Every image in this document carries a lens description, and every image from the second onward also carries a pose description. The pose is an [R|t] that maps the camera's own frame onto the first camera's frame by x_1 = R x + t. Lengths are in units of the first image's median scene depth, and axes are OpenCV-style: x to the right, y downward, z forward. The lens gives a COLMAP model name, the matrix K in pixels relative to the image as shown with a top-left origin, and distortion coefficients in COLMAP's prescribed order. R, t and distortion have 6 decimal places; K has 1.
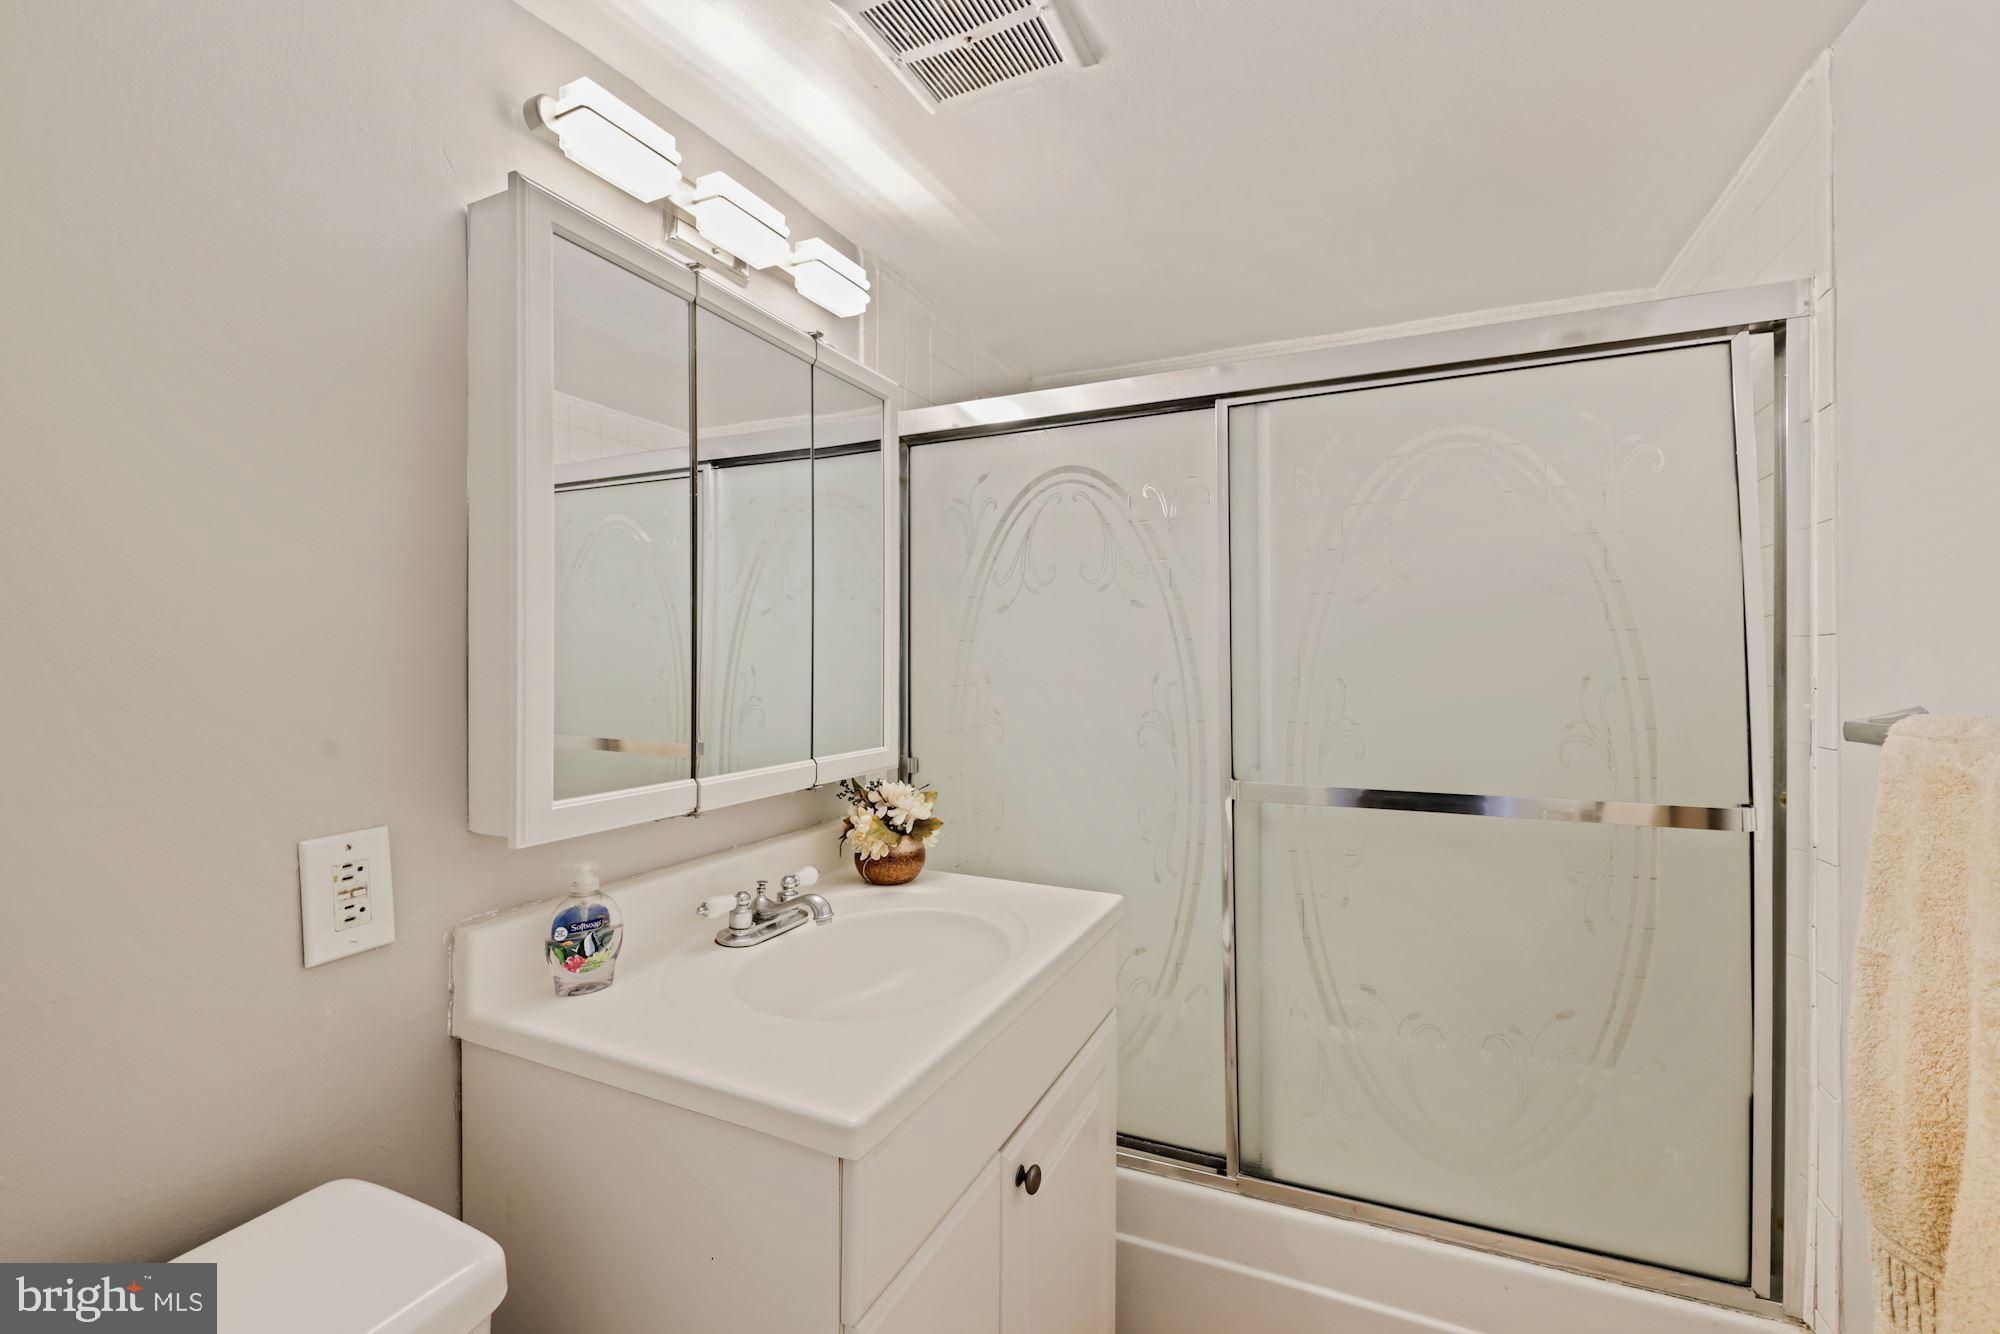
lens RADIAL K [[868.0, 0, 1001.2], [0, 868.0, 662.6], [0, 0, 1]] dist [0.007650, -0.000543]
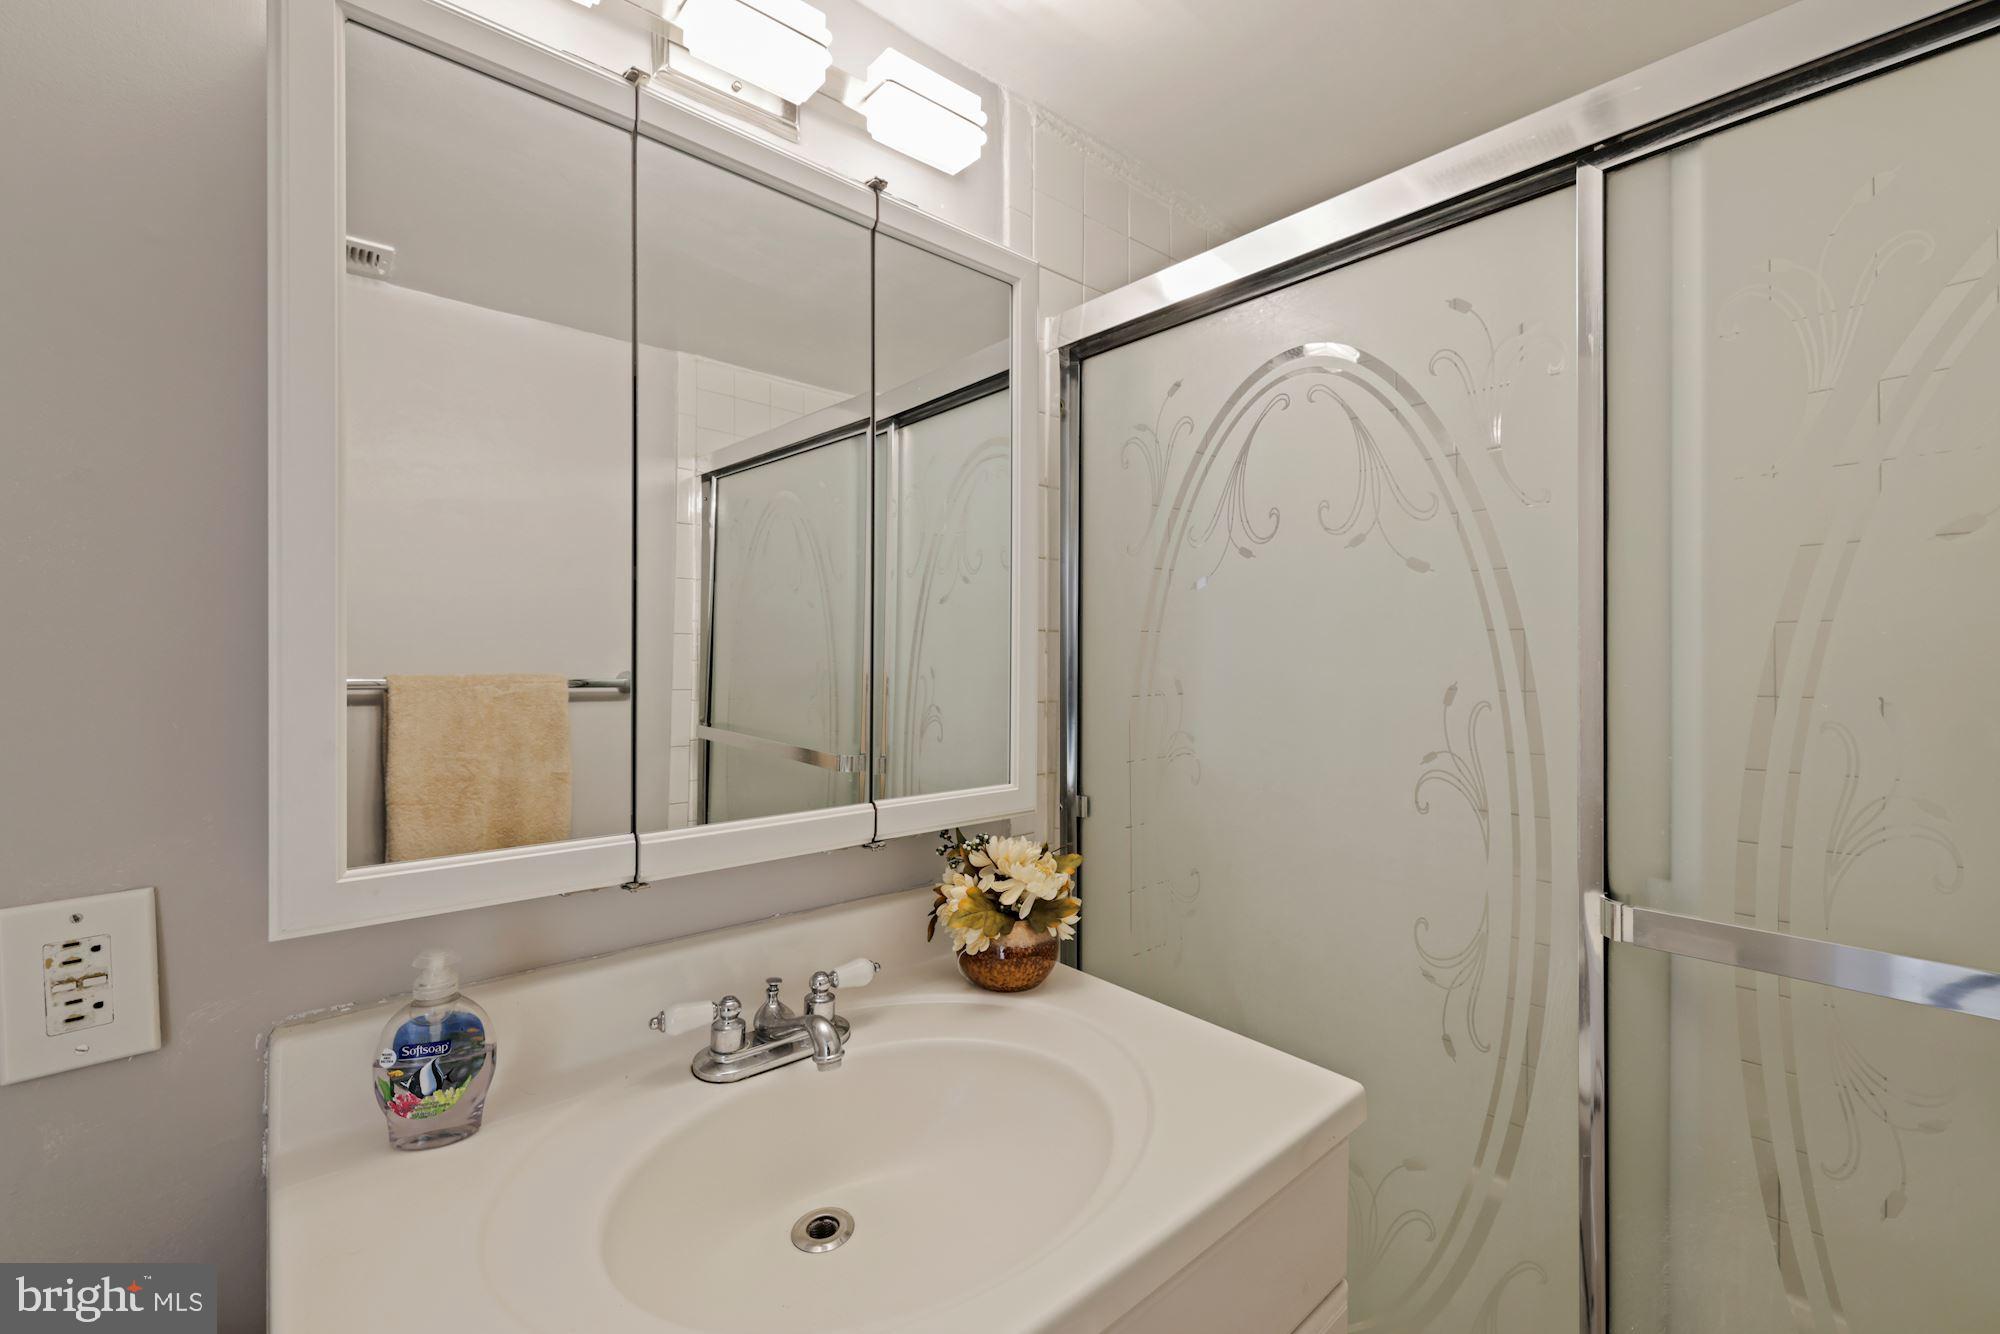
lens RADIAL K [[868.0, 0, 1000.0], [0, 868.0, 670.3], [0, 0, 1]] dist [0.007650, -0.000543]
pose [[0.919142, 0.005449, -0.393889, 0.143048], [-0.002642, 0.999967, 0.007668, 0.000126], [0.393918, -0.006007, 0.919126, 0.391514]]
